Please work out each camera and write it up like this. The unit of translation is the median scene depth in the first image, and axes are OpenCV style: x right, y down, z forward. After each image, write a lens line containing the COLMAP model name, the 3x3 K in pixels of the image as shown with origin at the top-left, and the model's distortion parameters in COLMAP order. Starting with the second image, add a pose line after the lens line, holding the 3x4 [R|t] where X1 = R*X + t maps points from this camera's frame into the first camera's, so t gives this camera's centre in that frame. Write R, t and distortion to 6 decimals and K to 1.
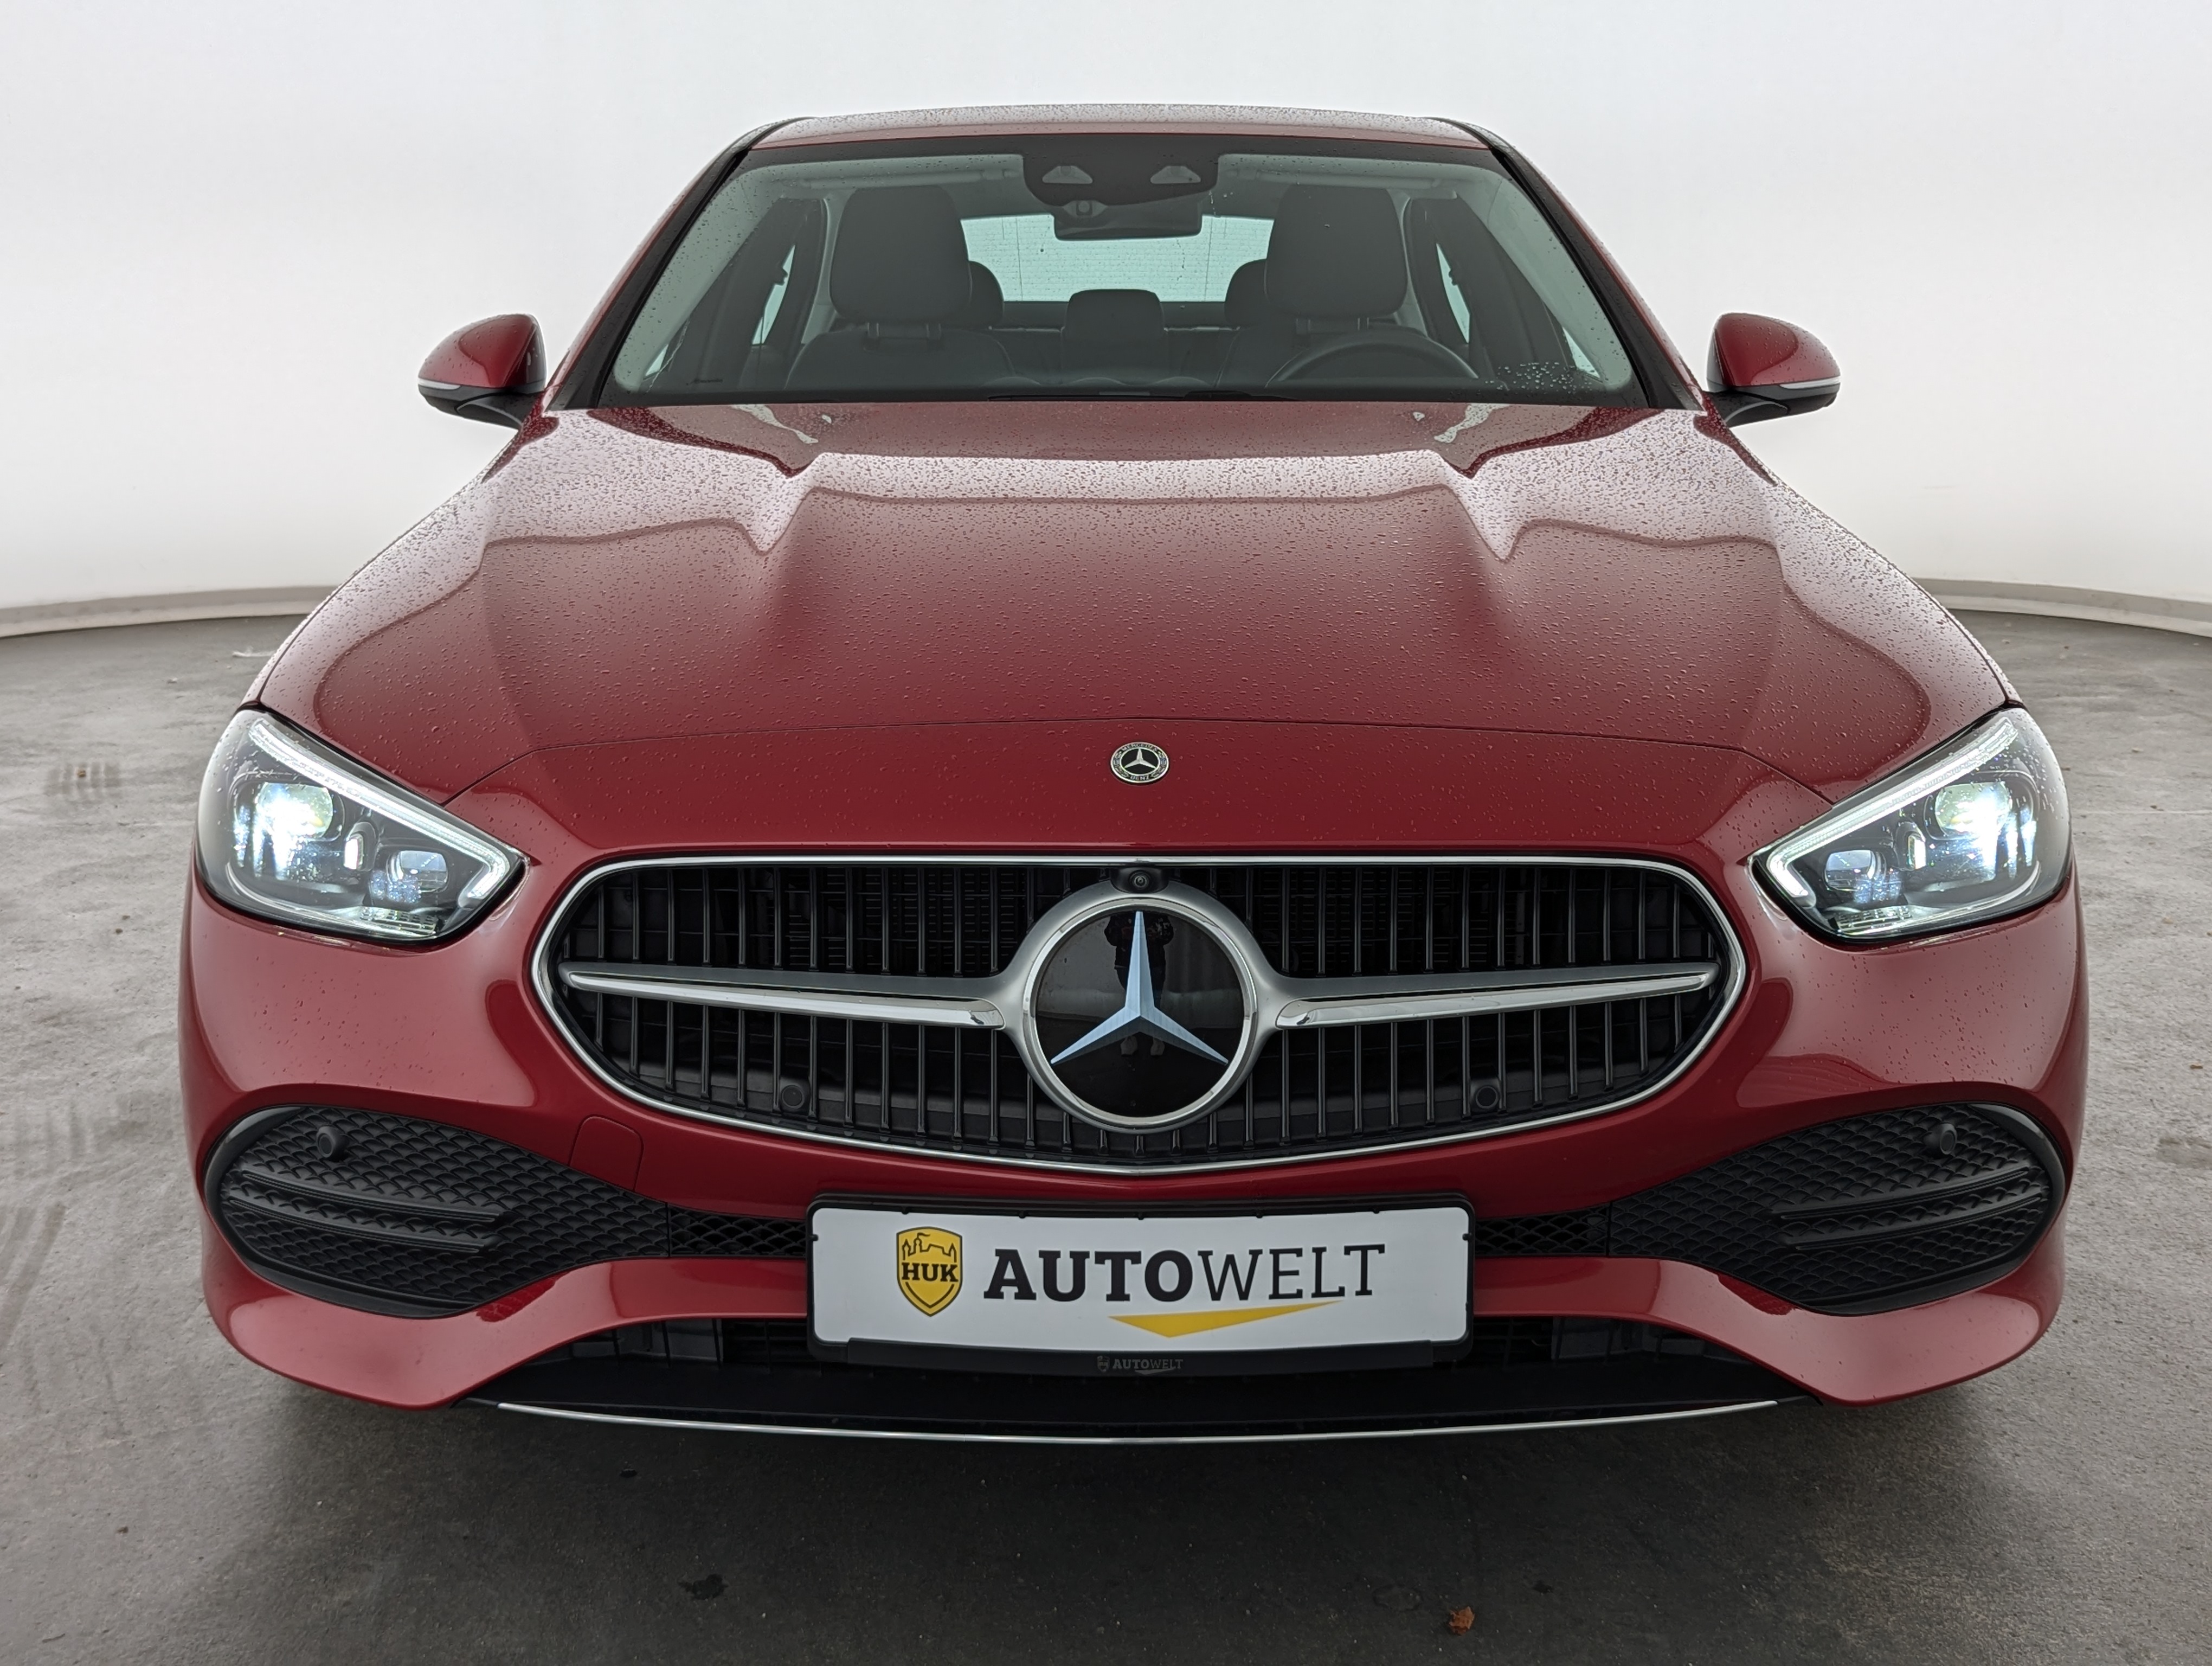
lens RADIAL K [[2653.8, 0, 1106.0], [0, 2653.8, 833.0], [0, 0, 1]] dist [0.146777, -0.377263]
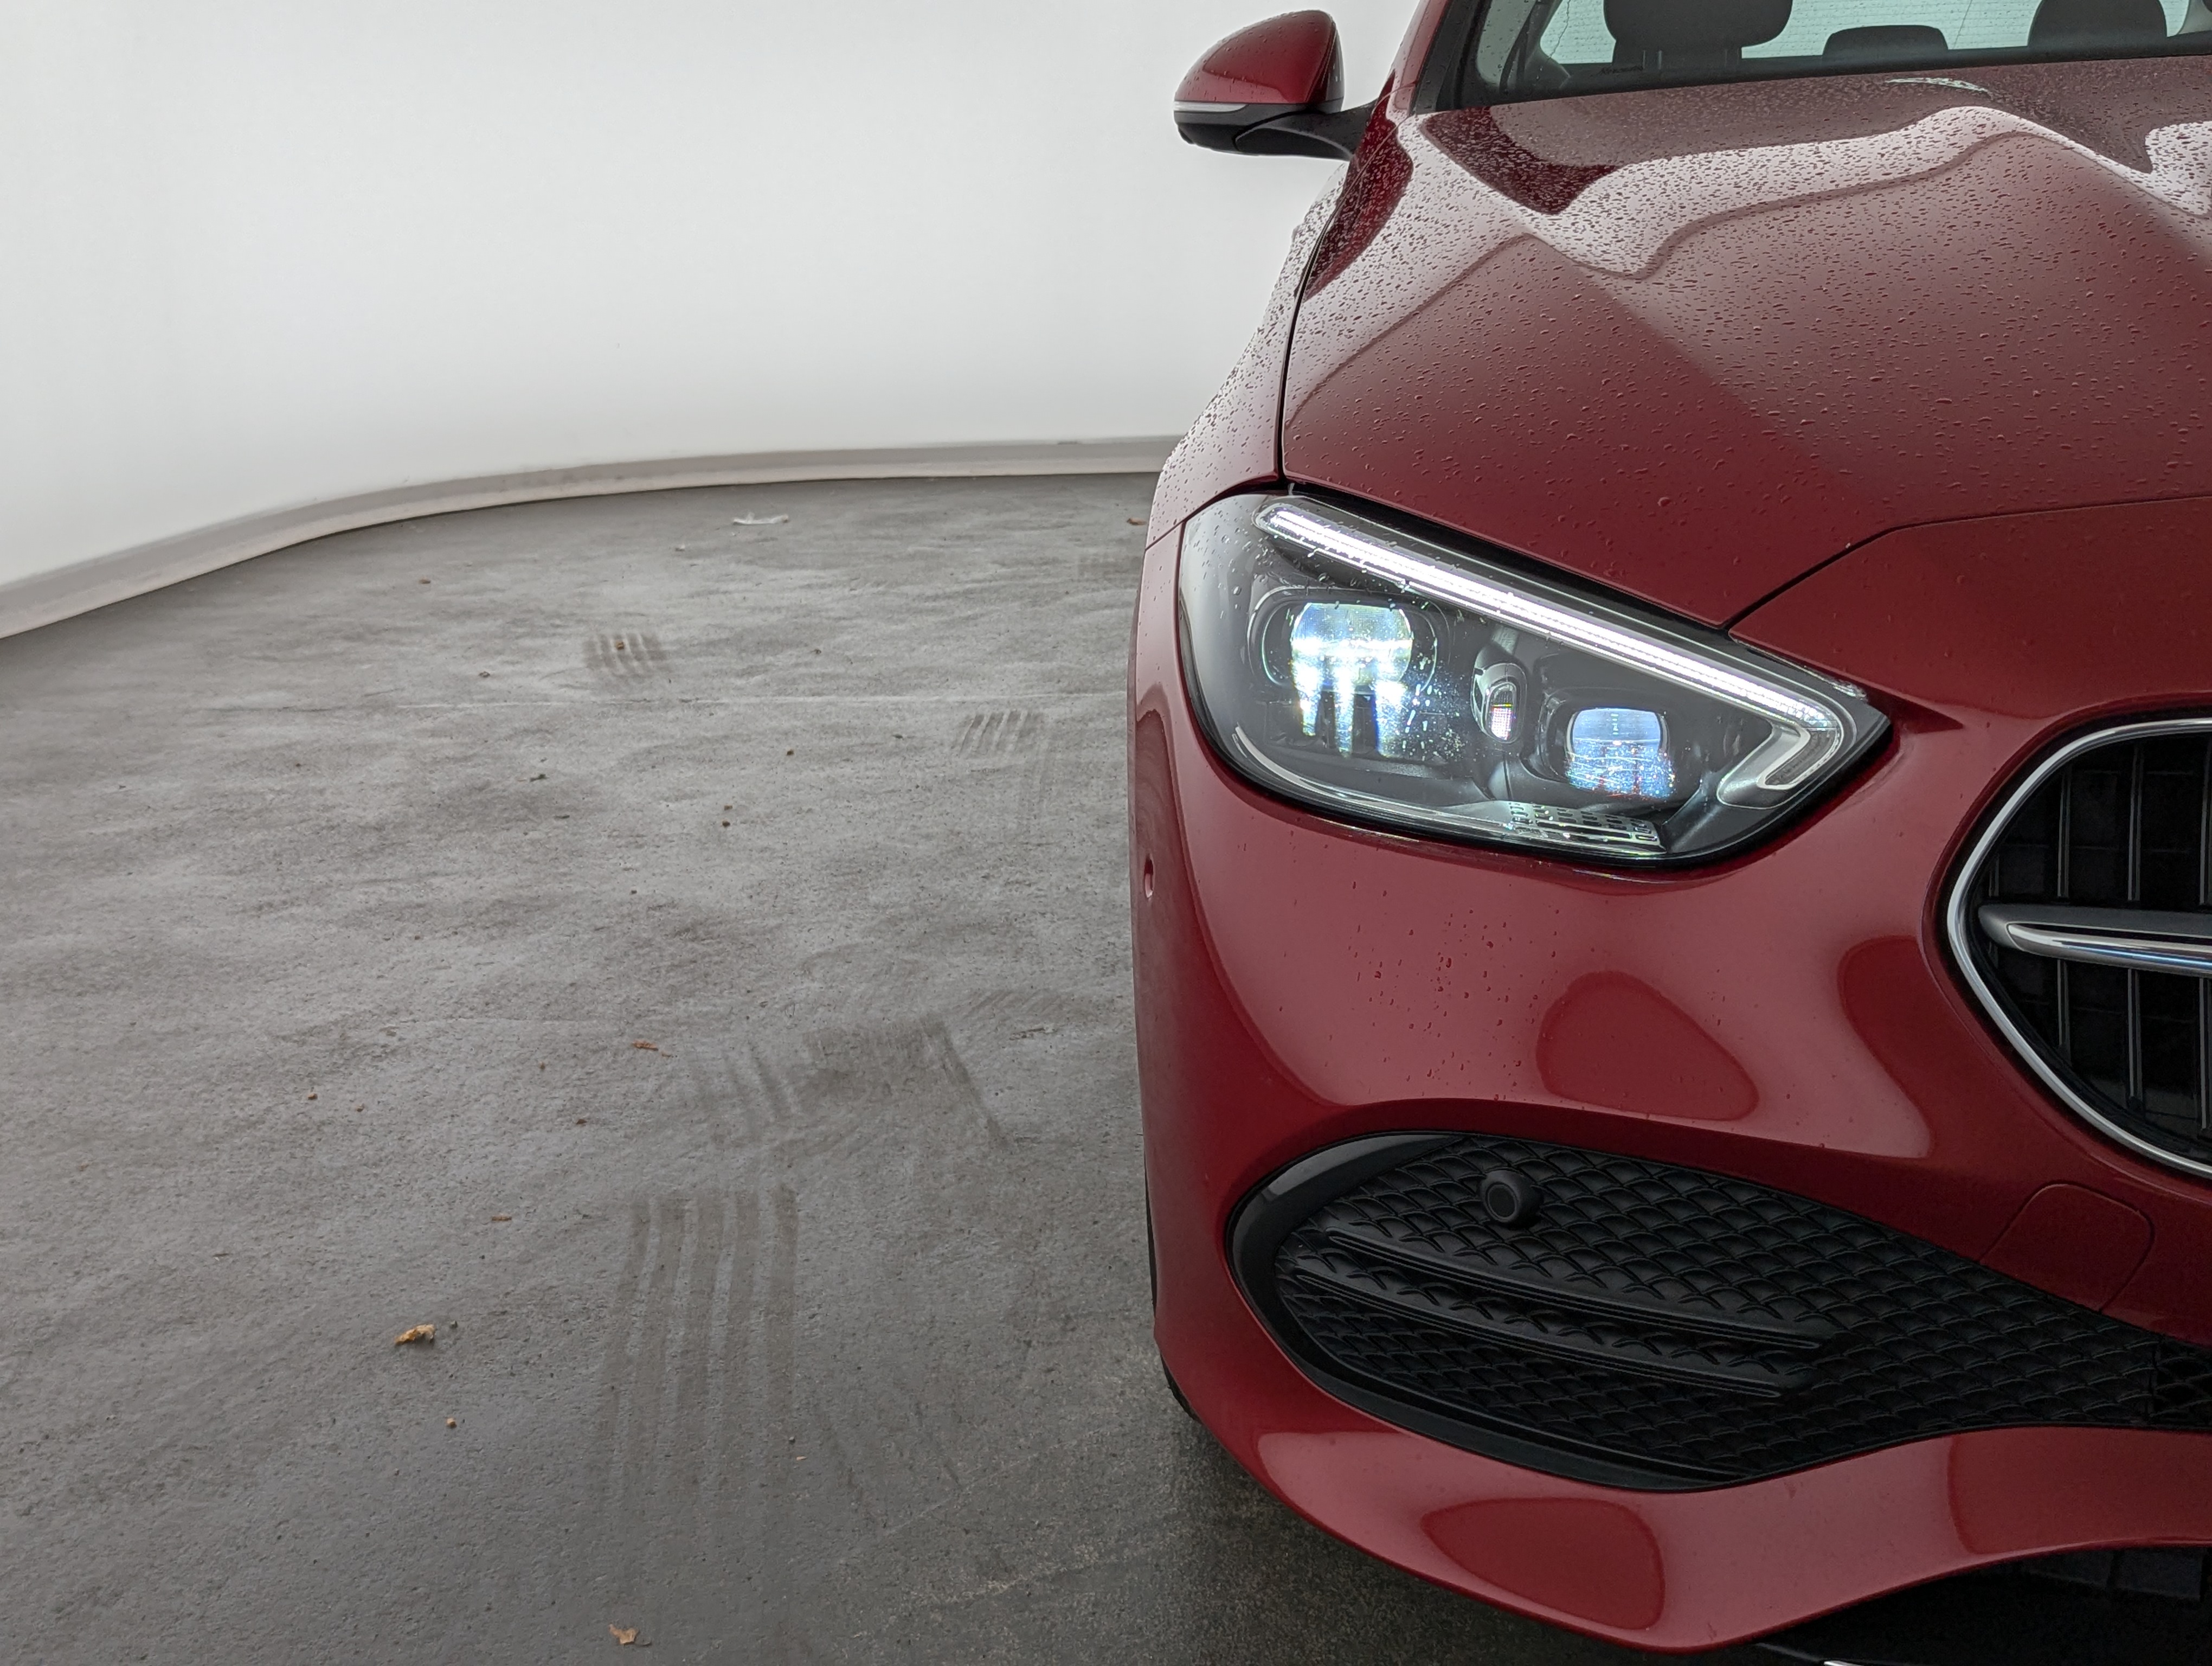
lens RADIAL K [[2653.8, 0, 1106.0], [0, 2653.8, 833.0], [0, 0, 1]] dist [0.146777, -0.377263]
pose [[0.991292, 0.006250, -0.131533, -0.292445], [-0.000811, 0.999144, 0.041371, 0.009818], [0.131679, -0.040904, 0.990448, 0.393970]]
